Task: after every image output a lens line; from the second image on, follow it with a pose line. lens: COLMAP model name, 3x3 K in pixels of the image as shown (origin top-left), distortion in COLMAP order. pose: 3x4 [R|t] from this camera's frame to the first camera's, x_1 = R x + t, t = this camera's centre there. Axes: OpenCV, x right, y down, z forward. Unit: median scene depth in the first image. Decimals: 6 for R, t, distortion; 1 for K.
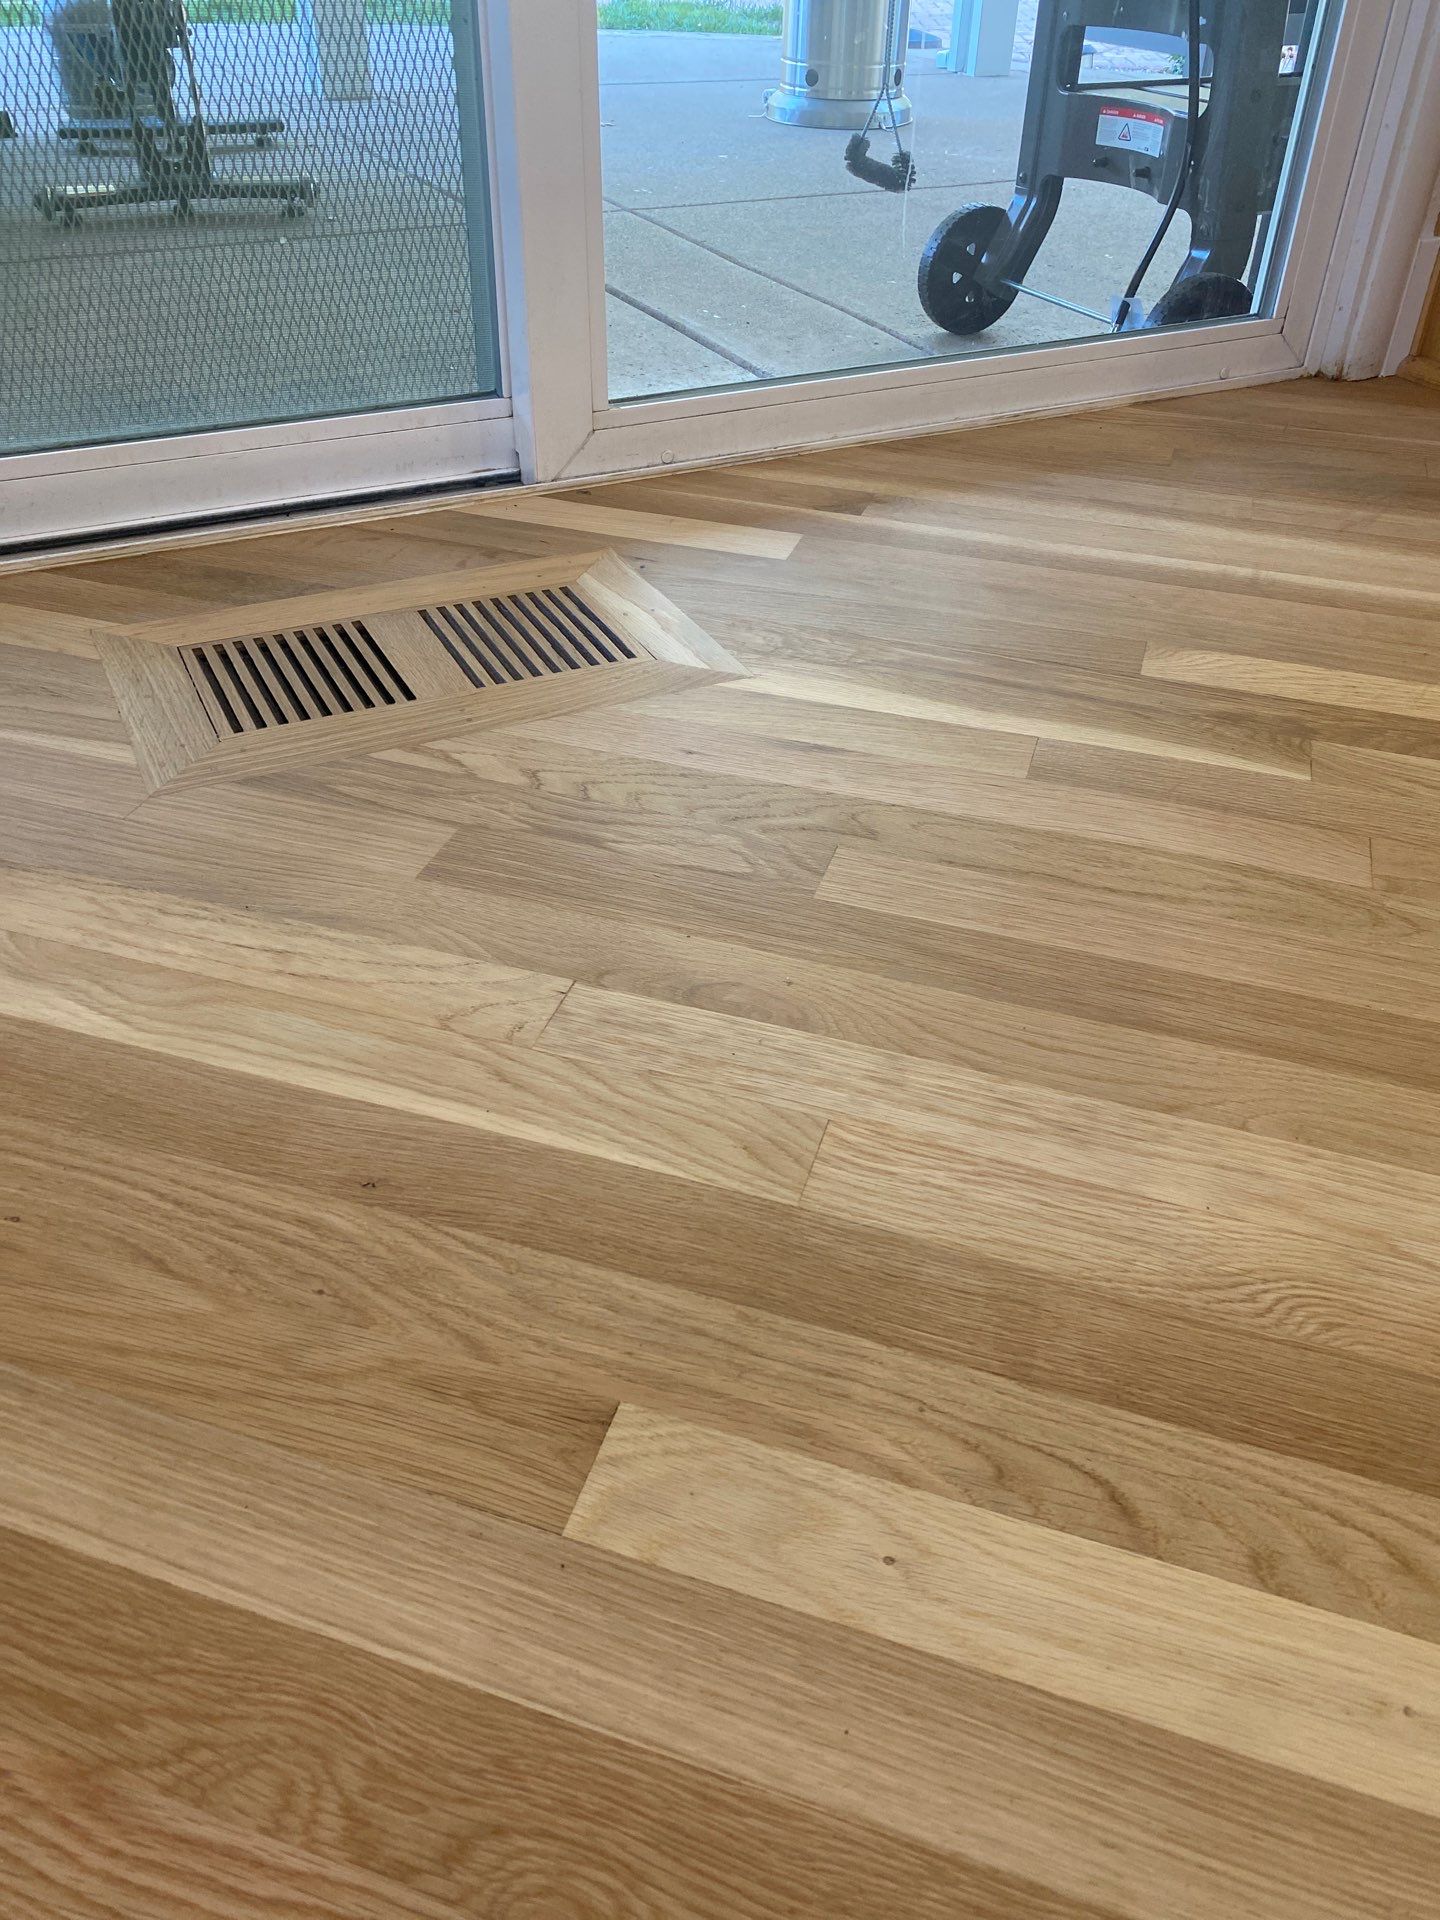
lens RADIAL K [[1455.7, 0, 720.0], [0, 1455.7, 960.0], [0, 0, 1]] dist [0.039389, -0.039567]
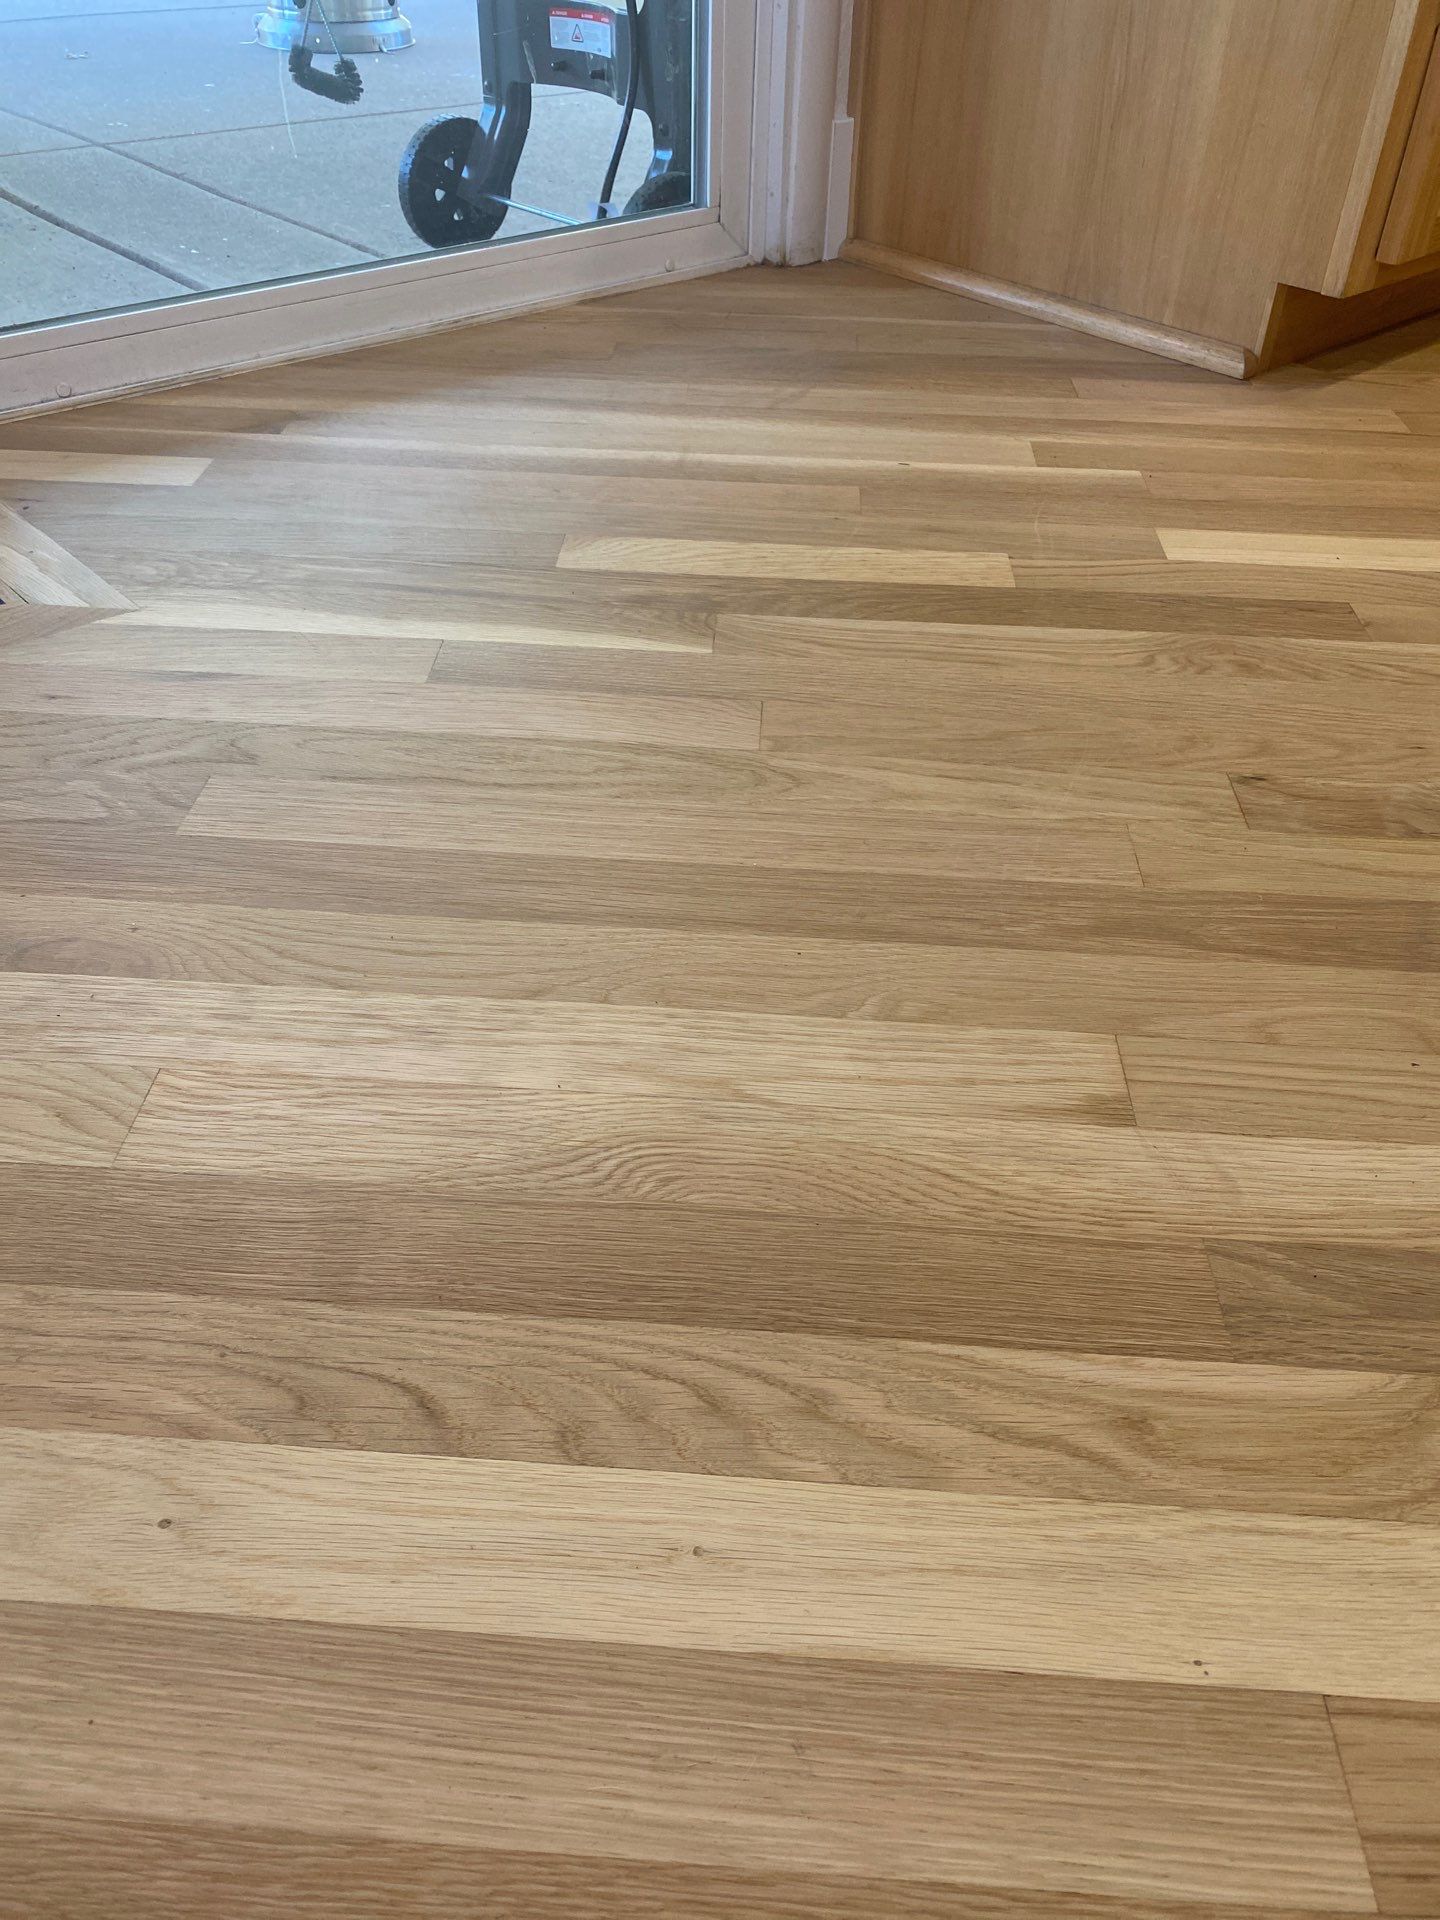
lens RADIAL K [[1475.8, 0, 706.4], [0, 1475.8, 955.6], [0, 0, 1]] dist [0.026200, -0.020476]
pose [[0.968809, -0.153318, 0.194686, 0.162630], [0.148377, 0.988130, 0.039803, 0.037852], [-0.198477, -0.009675, 0.980058, 0.015763]]
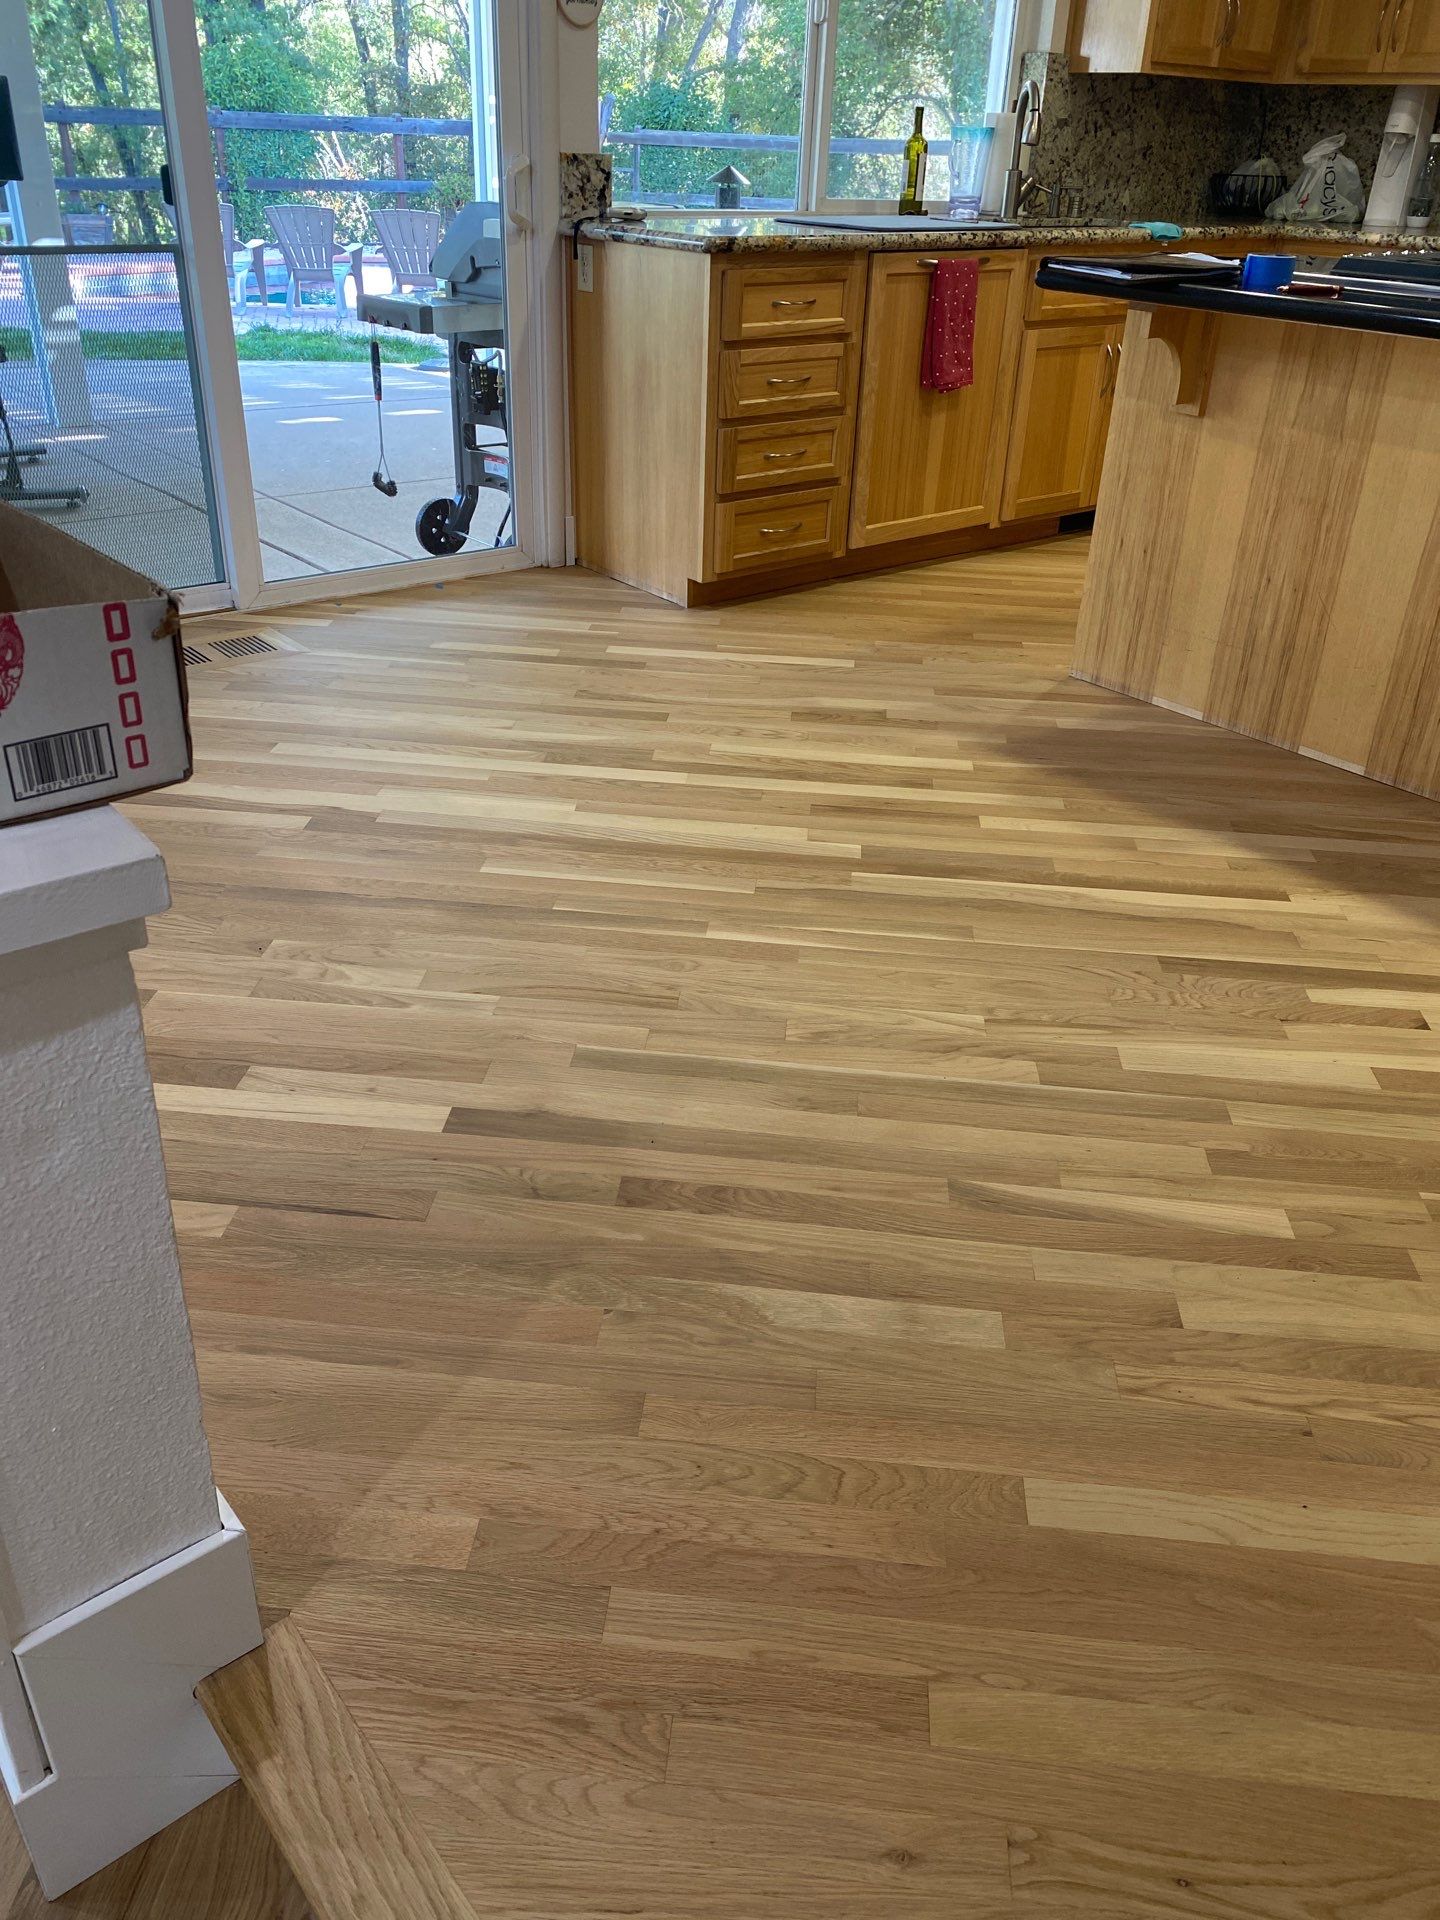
lens RADIAL K [[1484.5, 0, 715.4], [0, 1484.5, 956.1], [0, 0, 1]] dist [0.025088, -0.019442]
pose [[0.976333, -0.091788, 0.195830, 0.204976], [0.118397, 0.984578, -0.128798, 1.132922], [-0.180988, 0.148936, 0.972143, -2.613683]]
